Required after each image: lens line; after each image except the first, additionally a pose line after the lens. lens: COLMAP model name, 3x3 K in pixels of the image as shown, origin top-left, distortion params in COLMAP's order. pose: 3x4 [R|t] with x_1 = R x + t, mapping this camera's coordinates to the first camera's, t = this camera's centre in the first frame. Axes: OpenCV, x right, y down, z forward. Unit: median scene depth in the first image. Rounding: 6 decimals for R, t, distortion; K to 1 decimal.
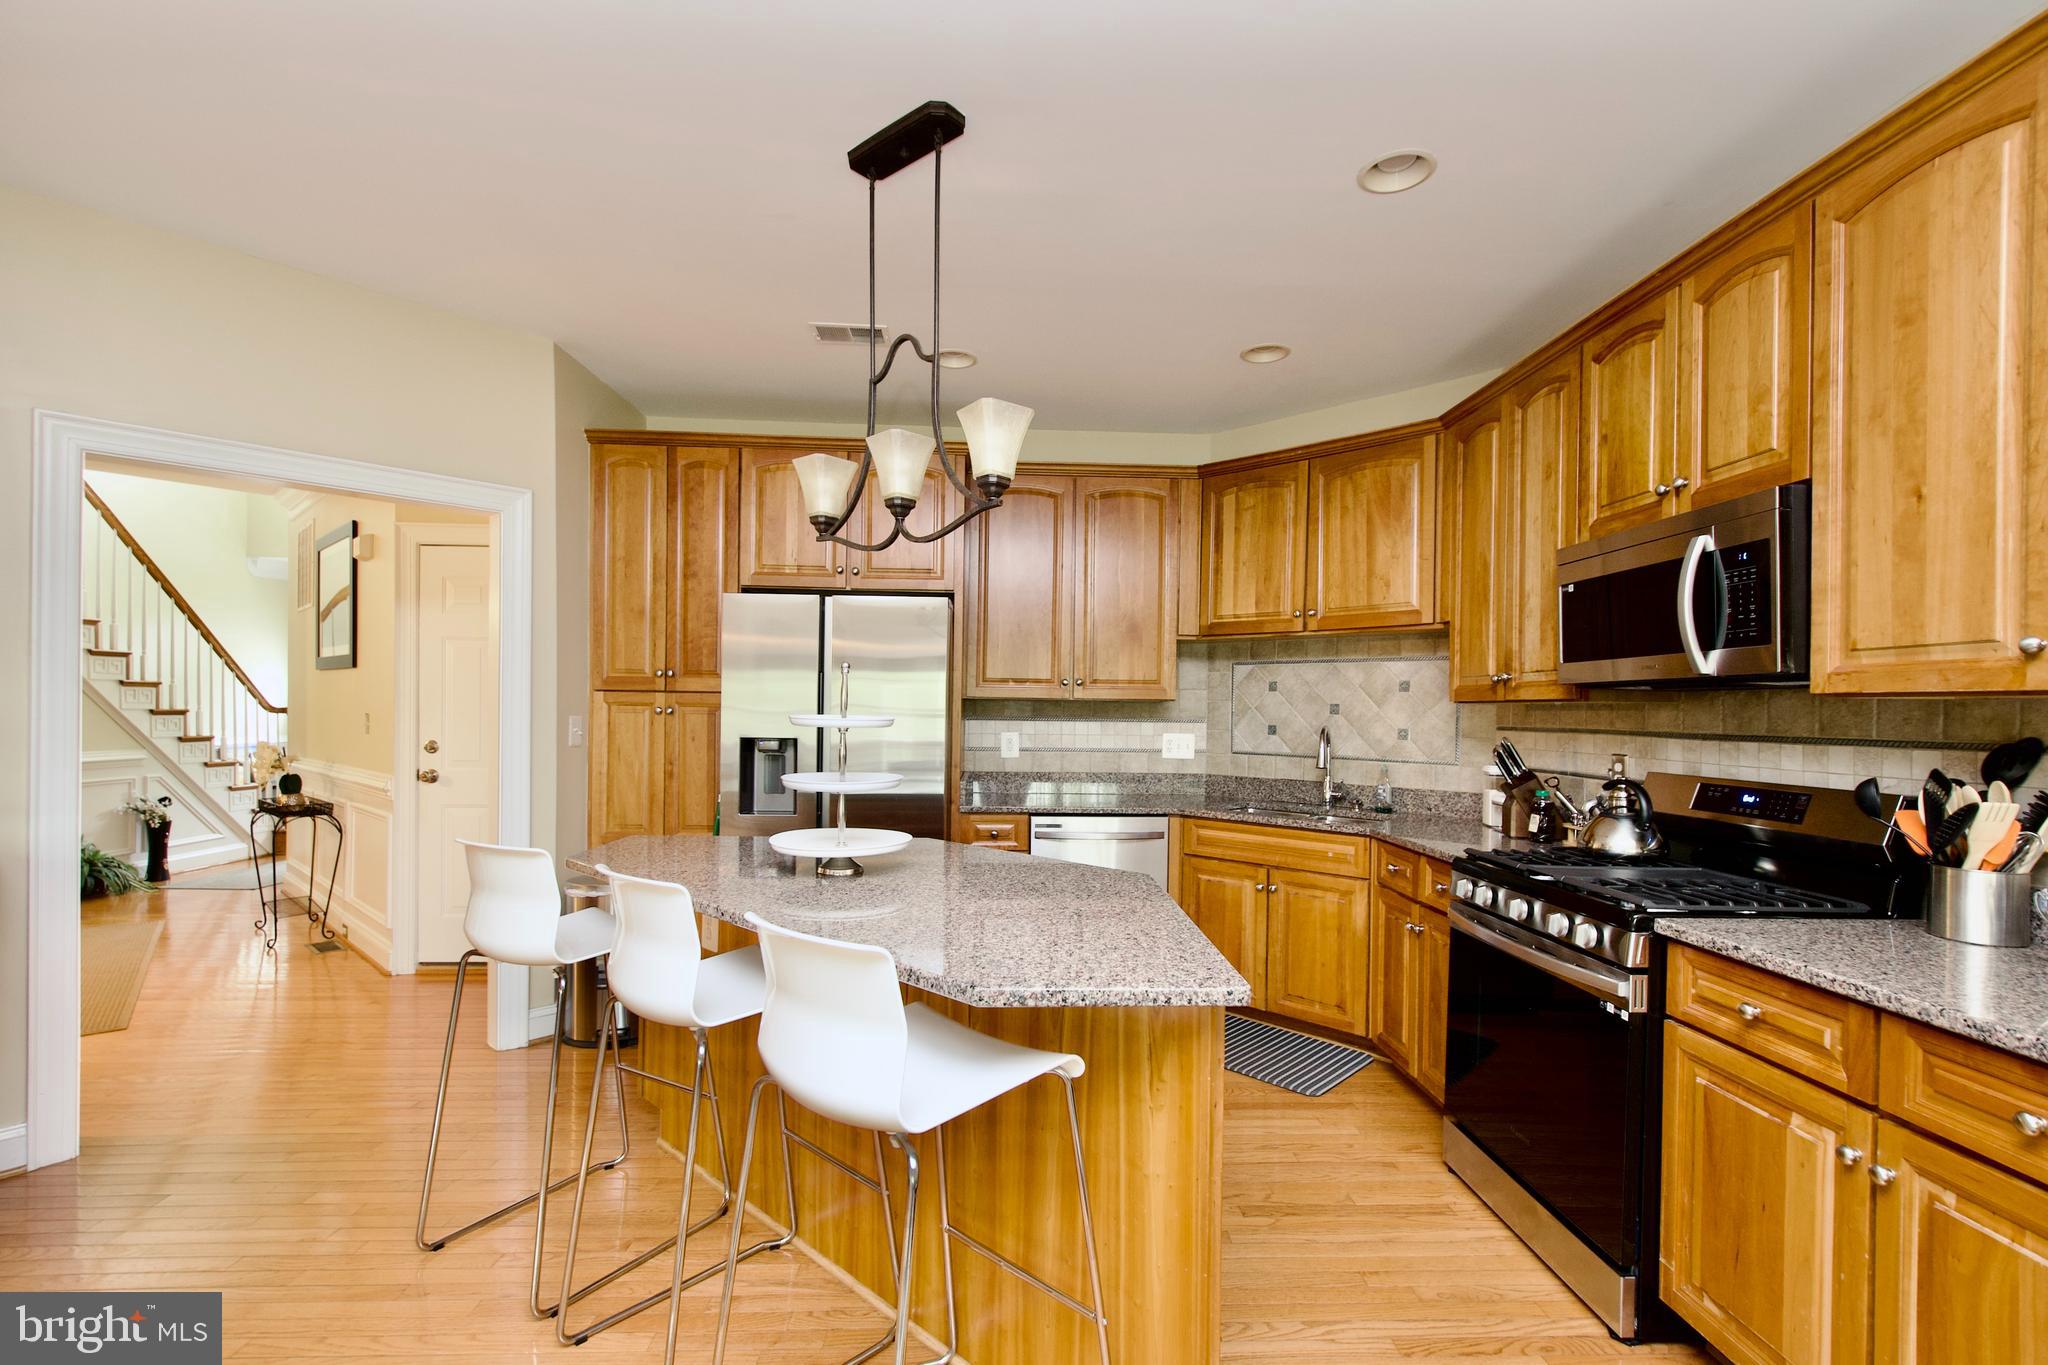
lens RADIAL K [[895.3, 0, 1036.0], [0, 895.3, 713.4], [0, 0, 1]] dist [0.005090, -0.005960]
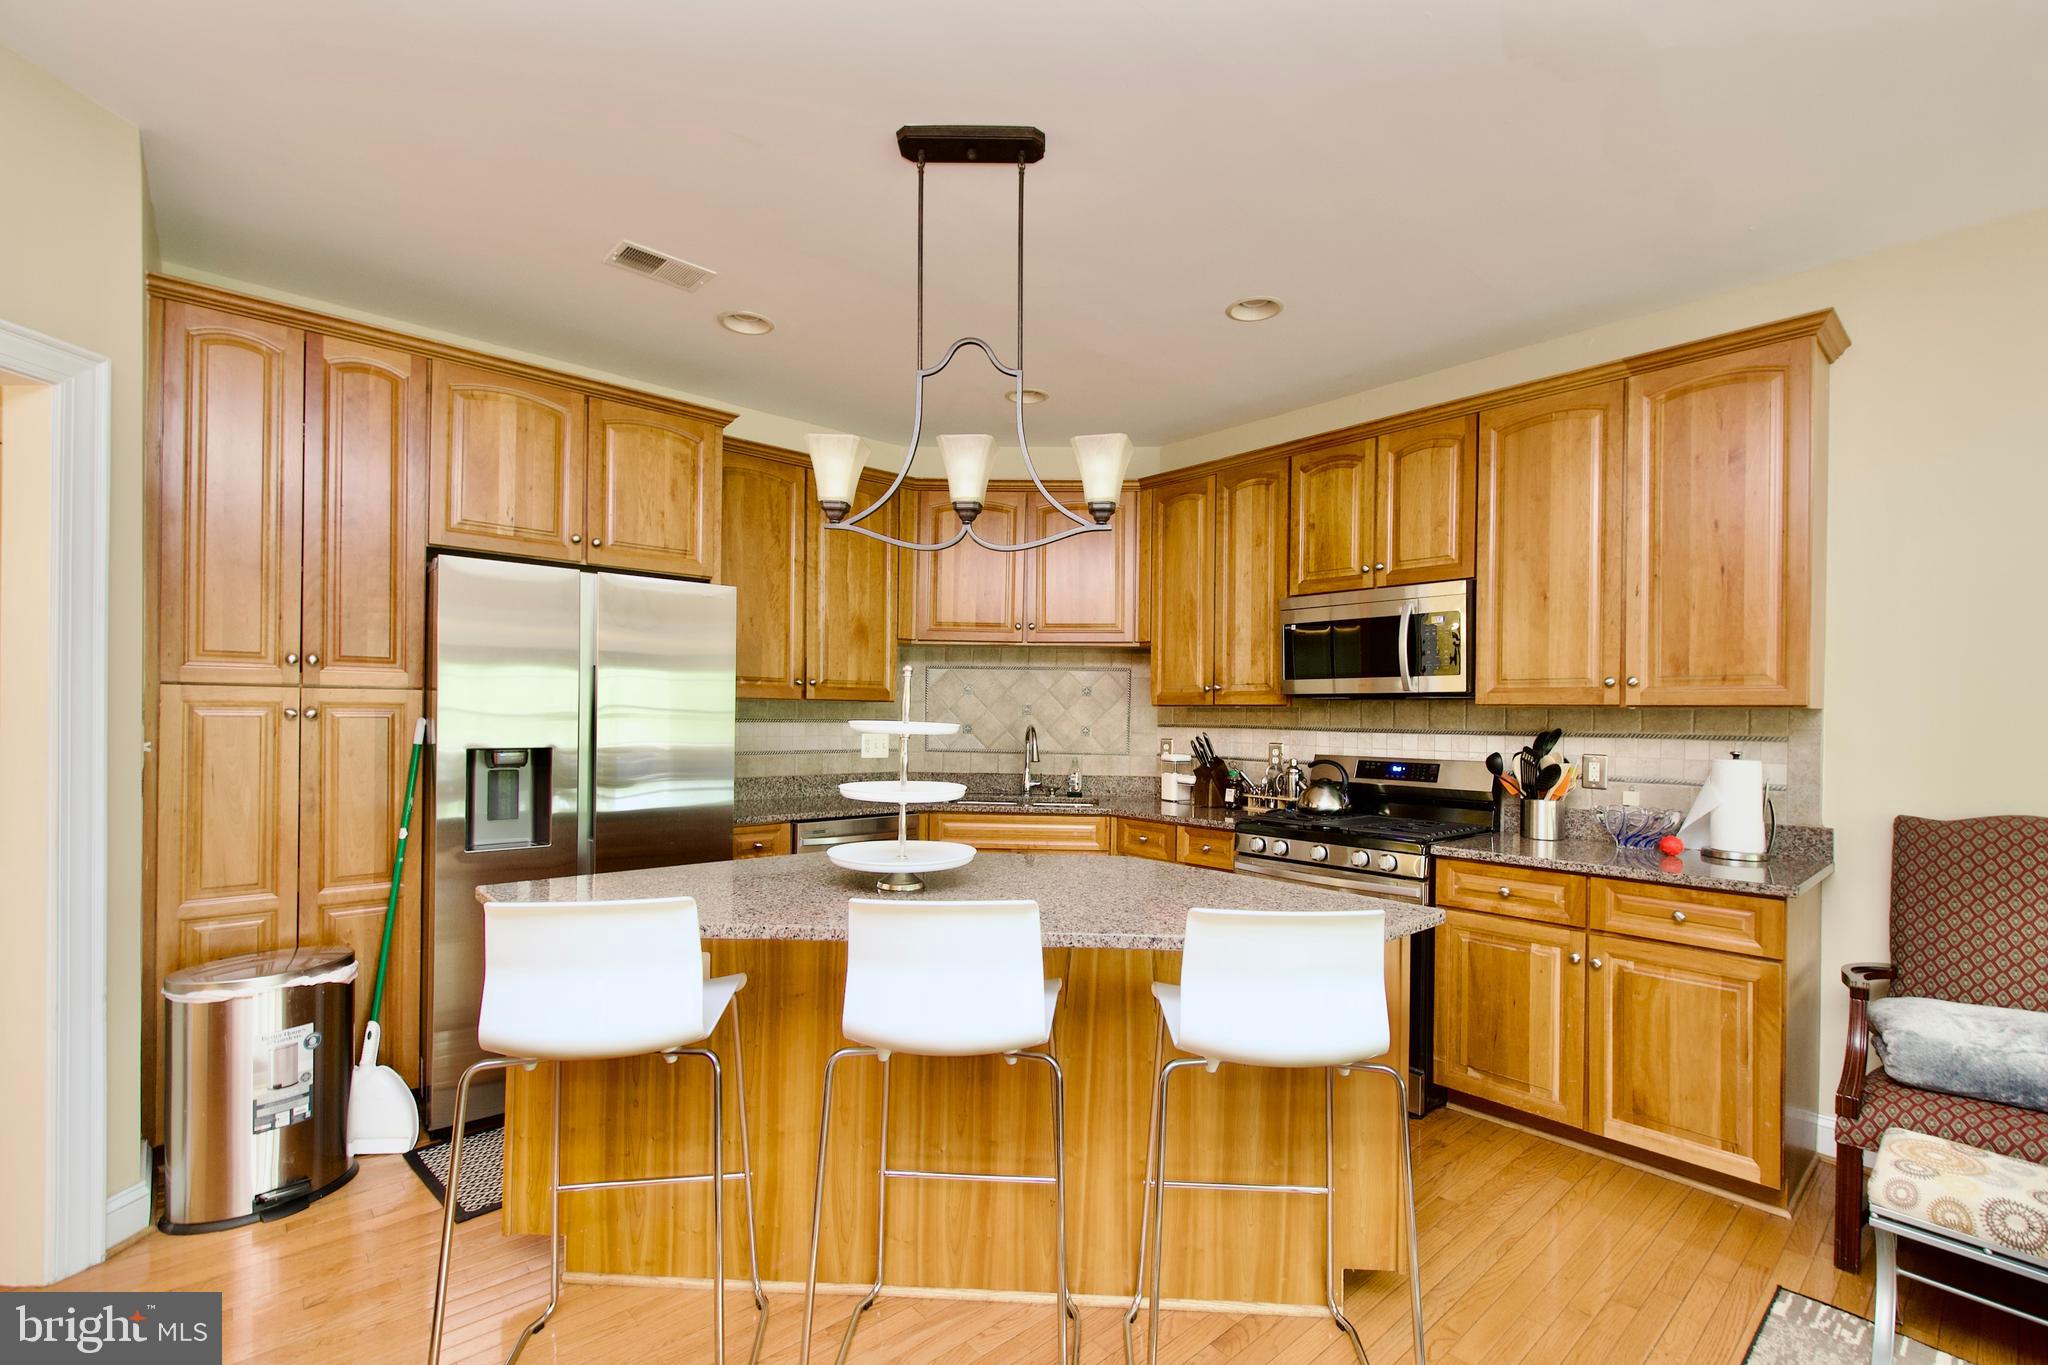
lens RADIAL K [[895.3, 0, 1035.9], [0, 895.3, 714.6], [0, 0, 1]] dist [0.005090, -0.005960]
pose [[0.769942, -0.003419, 0.638104, -0.651618], [0.000071, 0.999986, 0.005272, -0.008507], [-0.638114, -0.004013, 0.769932, 0.169031]]
